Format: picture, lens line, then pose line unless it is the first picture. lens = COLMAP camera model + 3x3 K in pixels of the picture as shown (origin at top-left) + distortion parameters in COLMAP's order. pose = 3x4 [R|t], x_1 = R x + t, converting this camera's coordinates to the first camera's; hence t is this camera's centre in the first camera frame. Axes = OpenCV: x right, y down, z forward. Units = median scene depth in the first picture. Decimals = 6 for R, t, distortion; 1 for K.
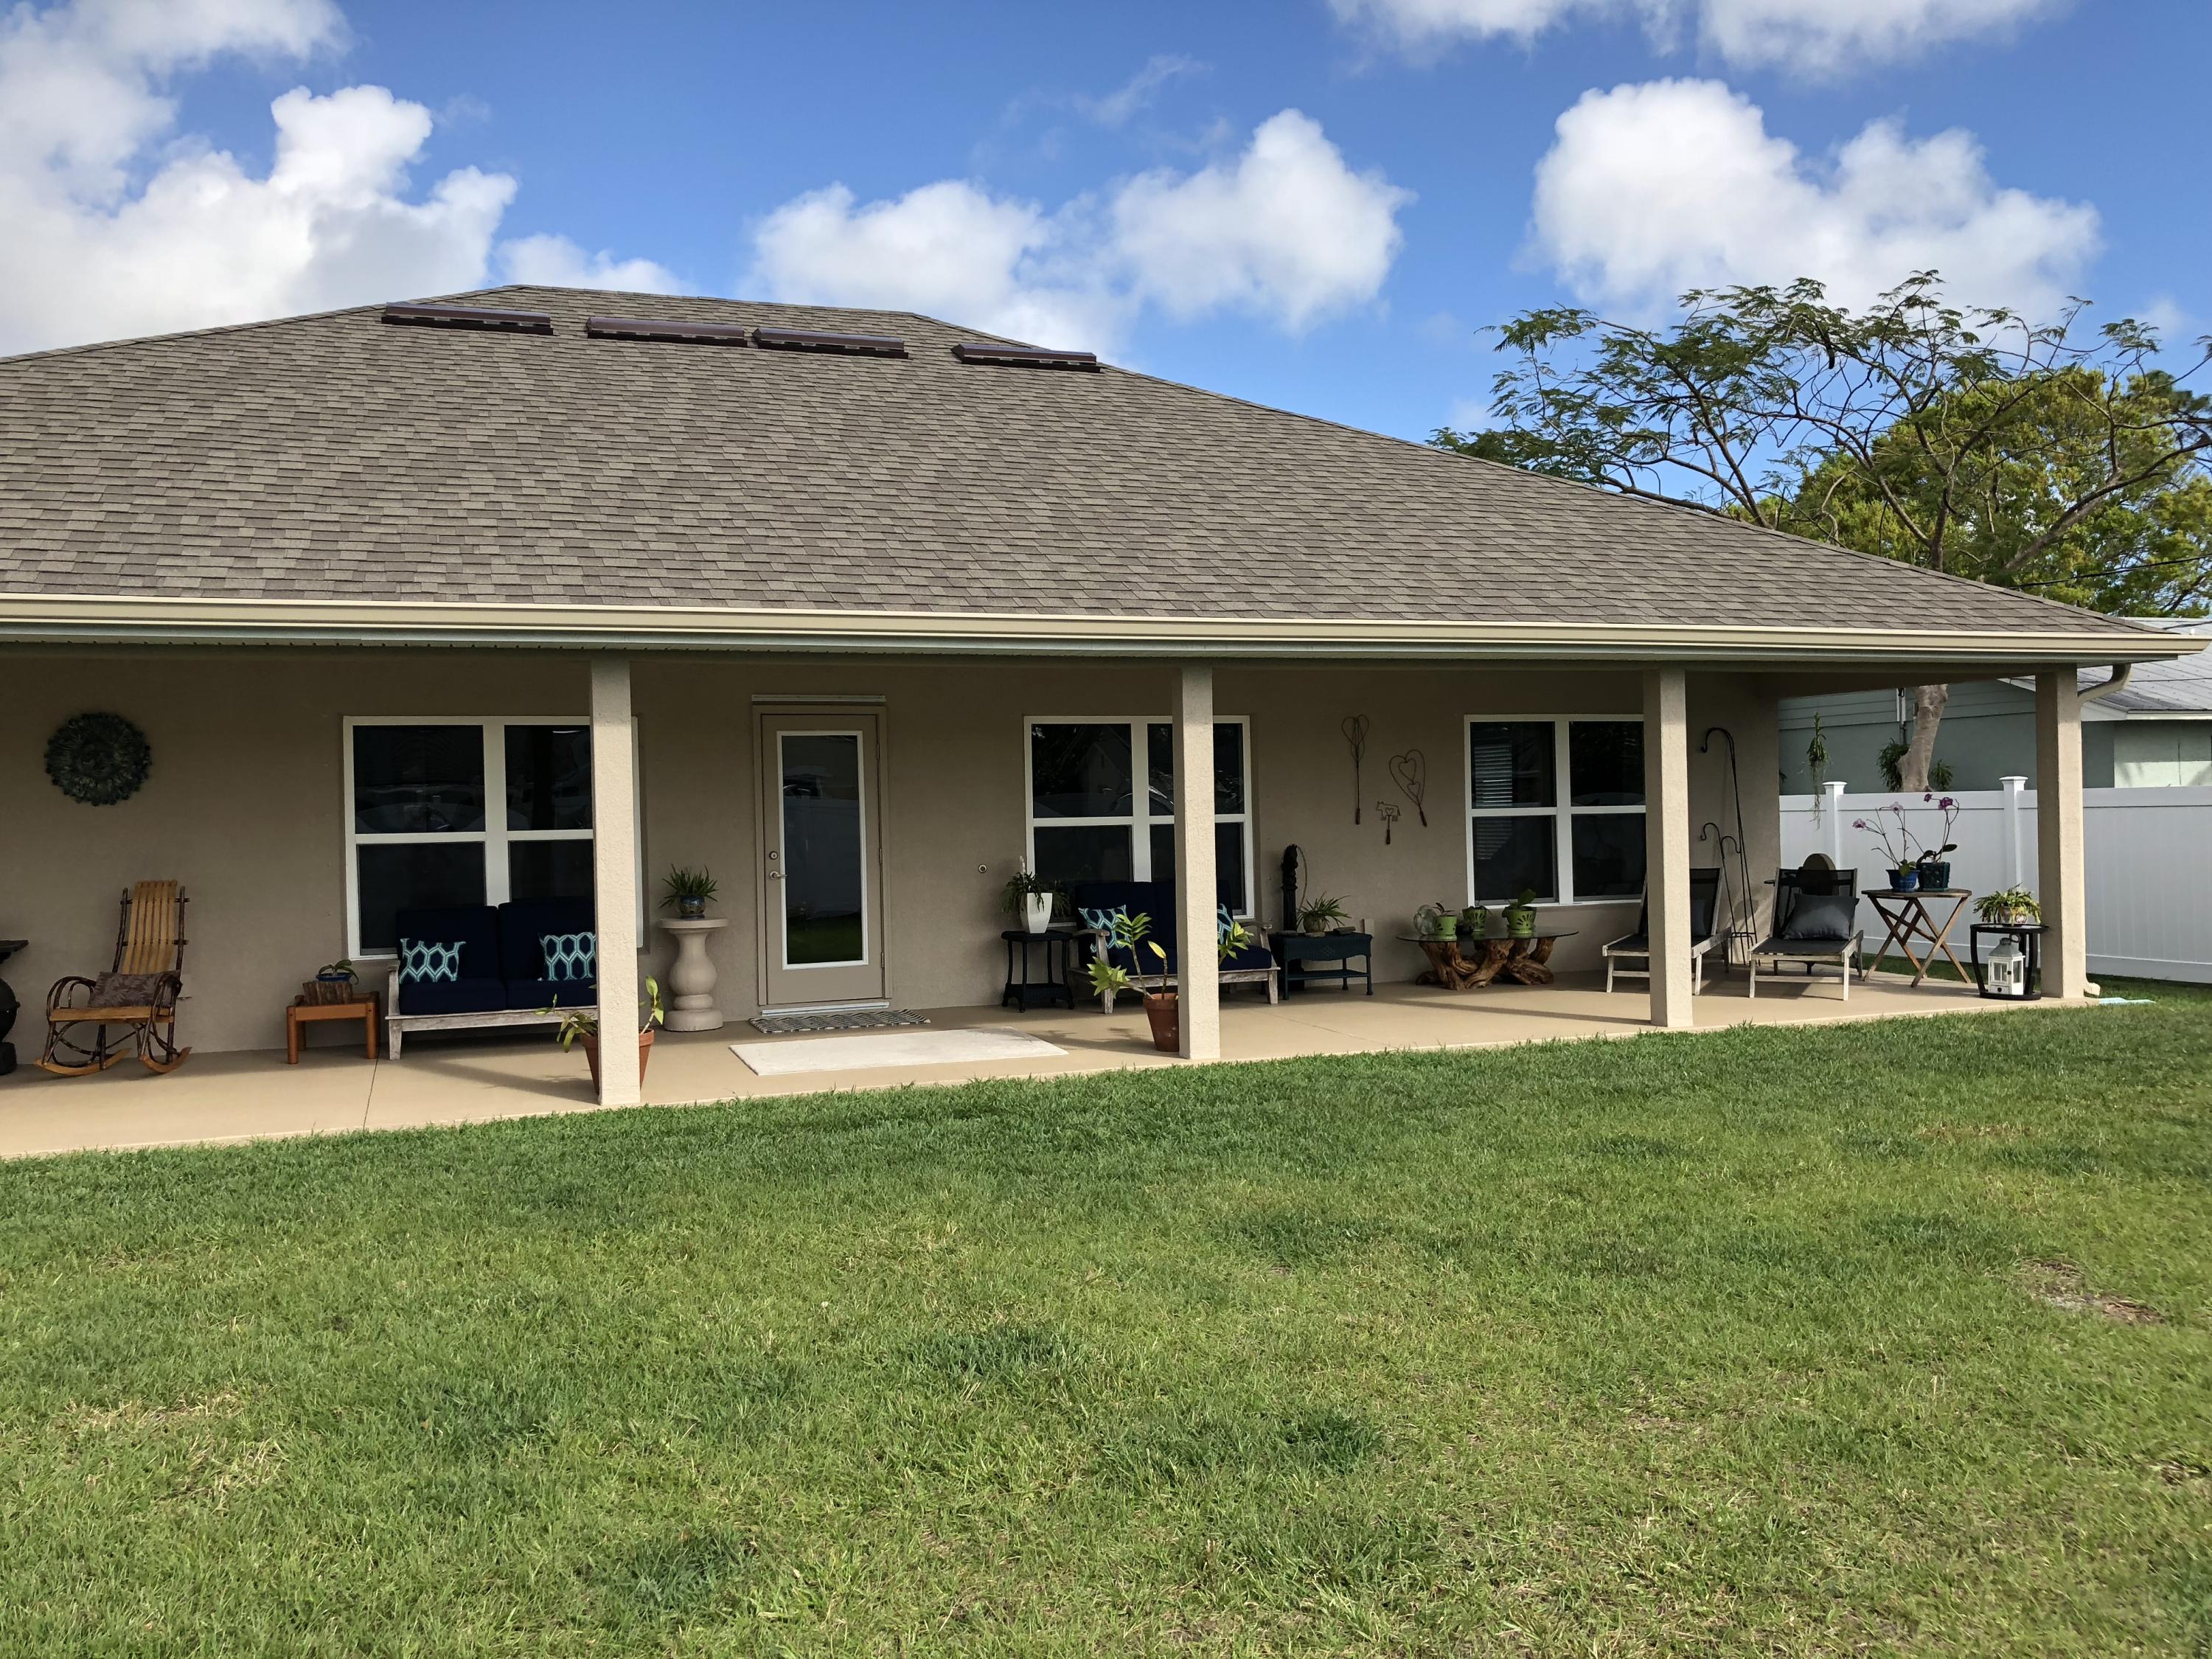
lens RADIAL K [[1812.9, 0, 1107.2], [0, 1812.9, 835.5], [0, 0, 1]] dist [0.070456, -0.109555]
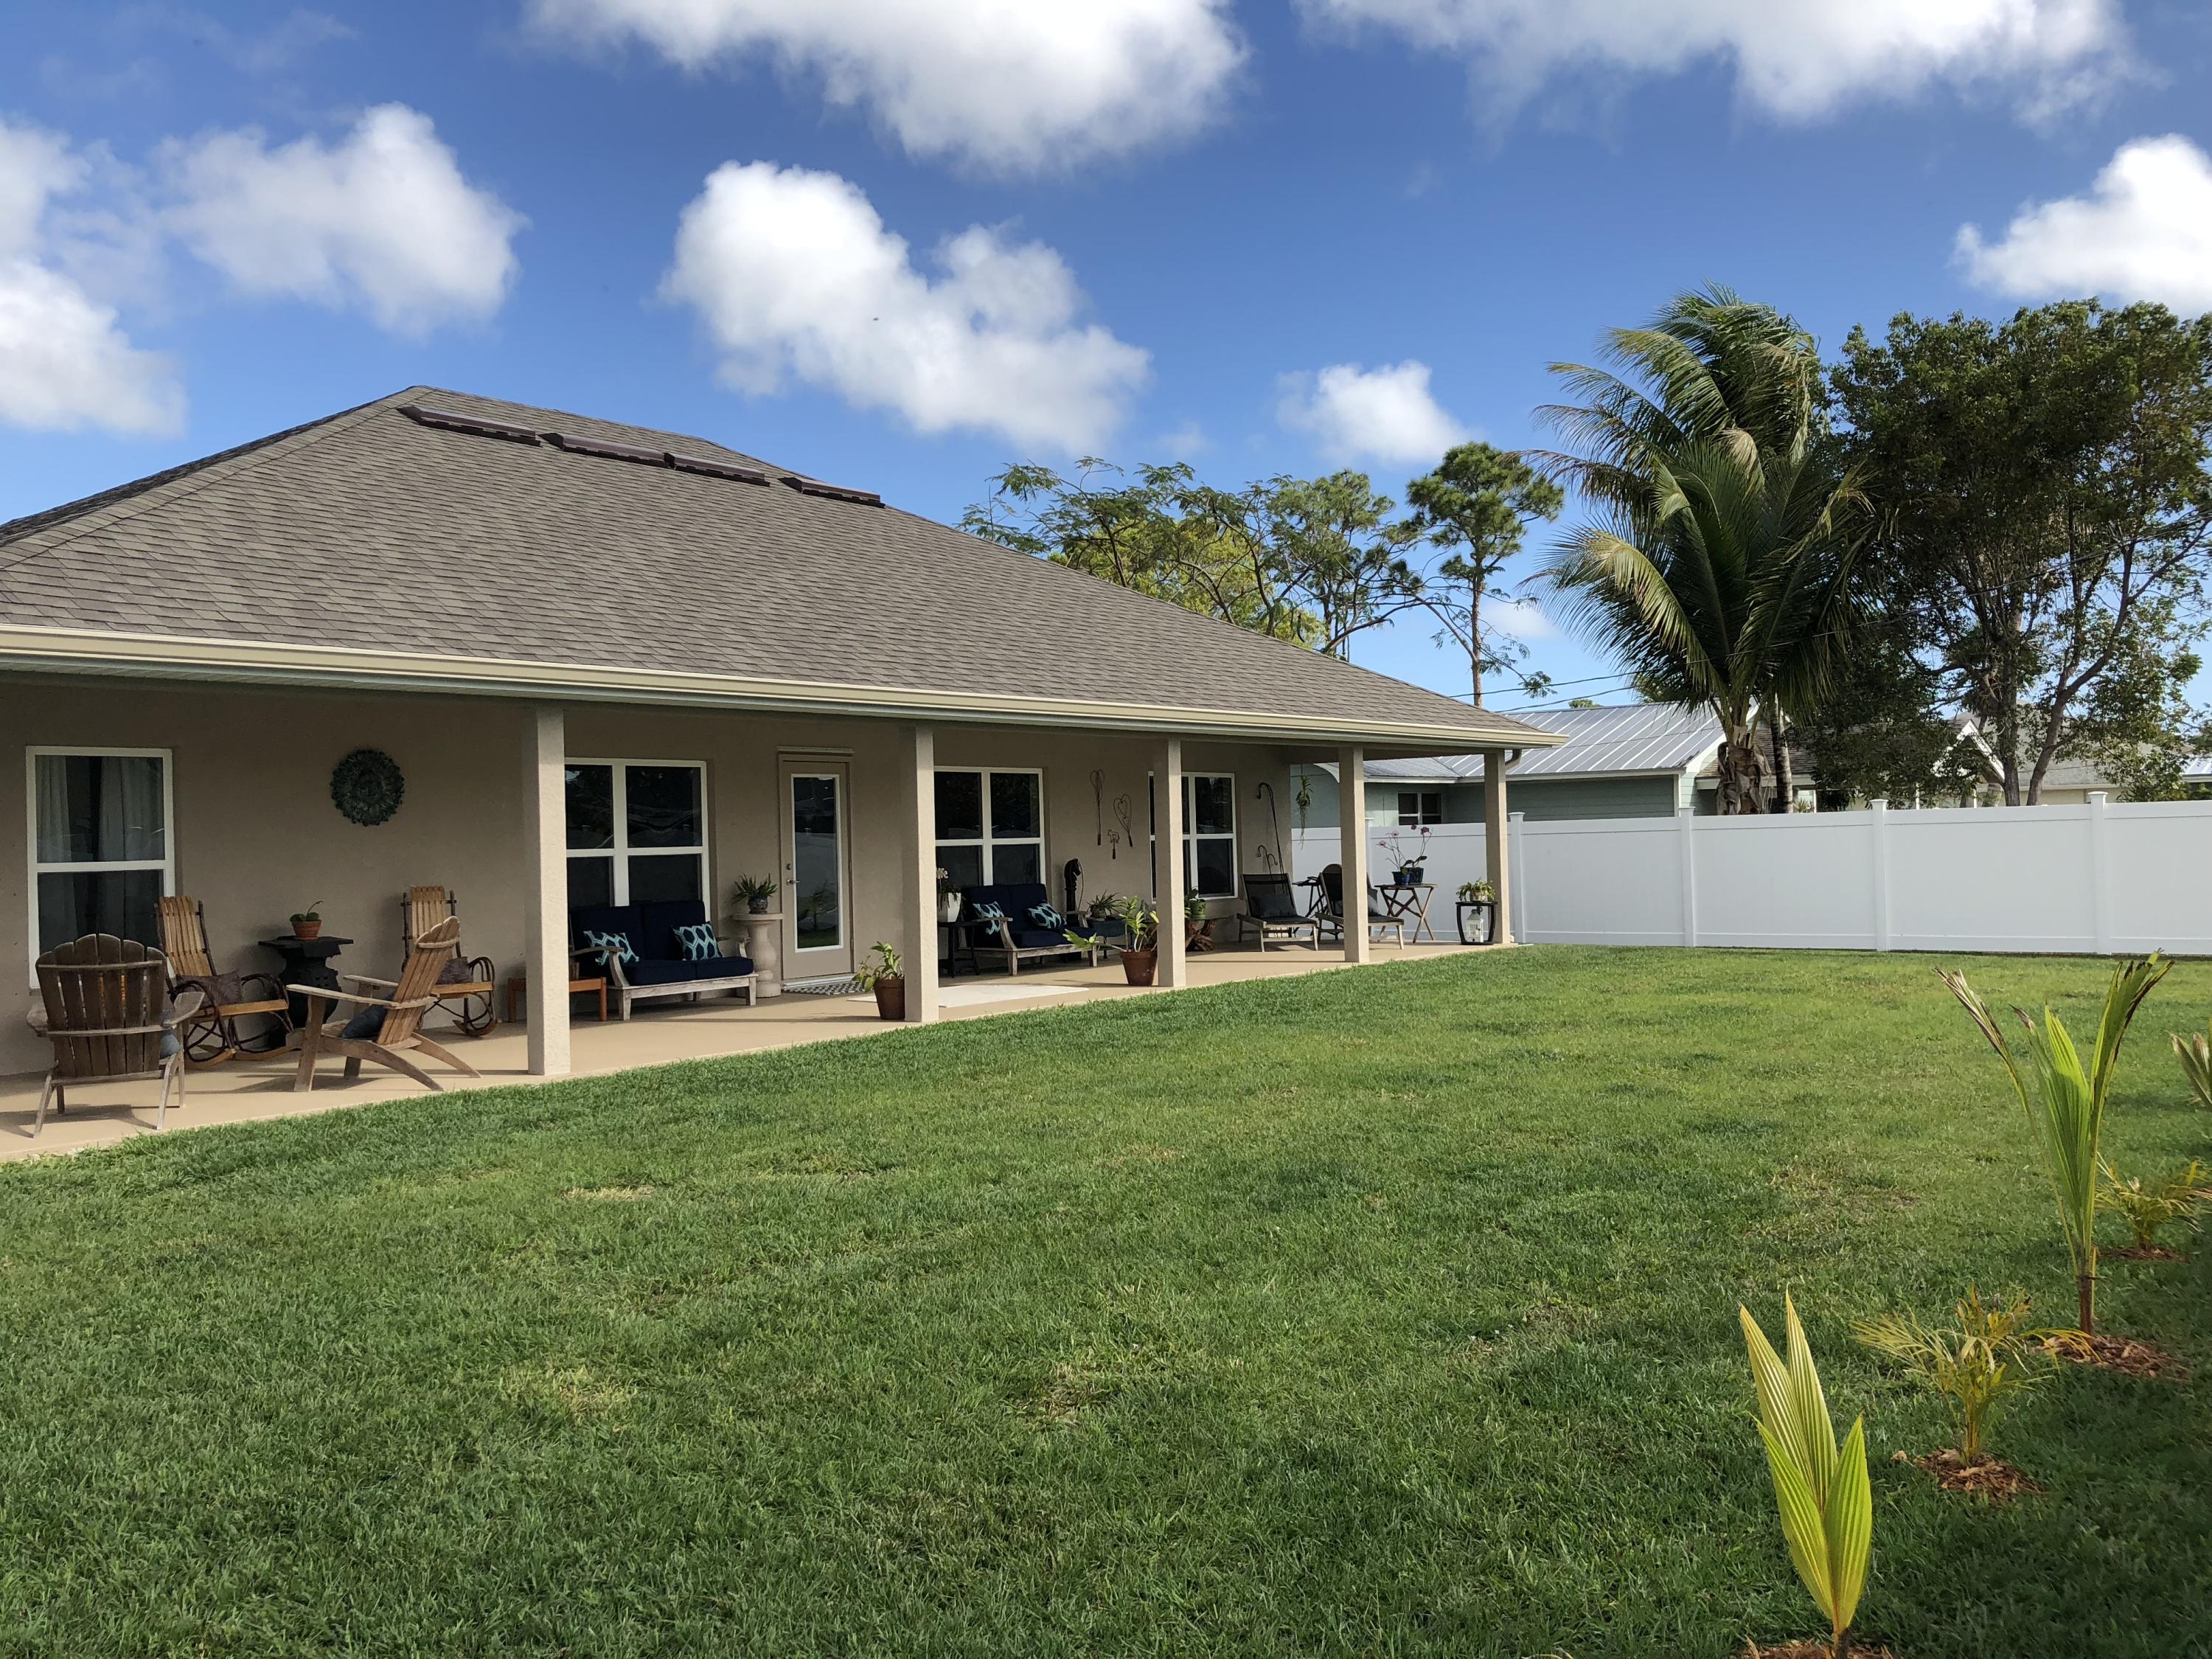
lens RADIAL K [[1985.3, 0, 1081.6], [0, 1985.3, 918.5], [0, 0, 1]] dist [0.078955, 0.003348]
pose [[0.838395, -0.020289, 0.544686, -0.886178], [0.008404, 0.999669, 0.024300, 0.016991], [-0.544999, -0.015796, 0.838288, -0.380679]]
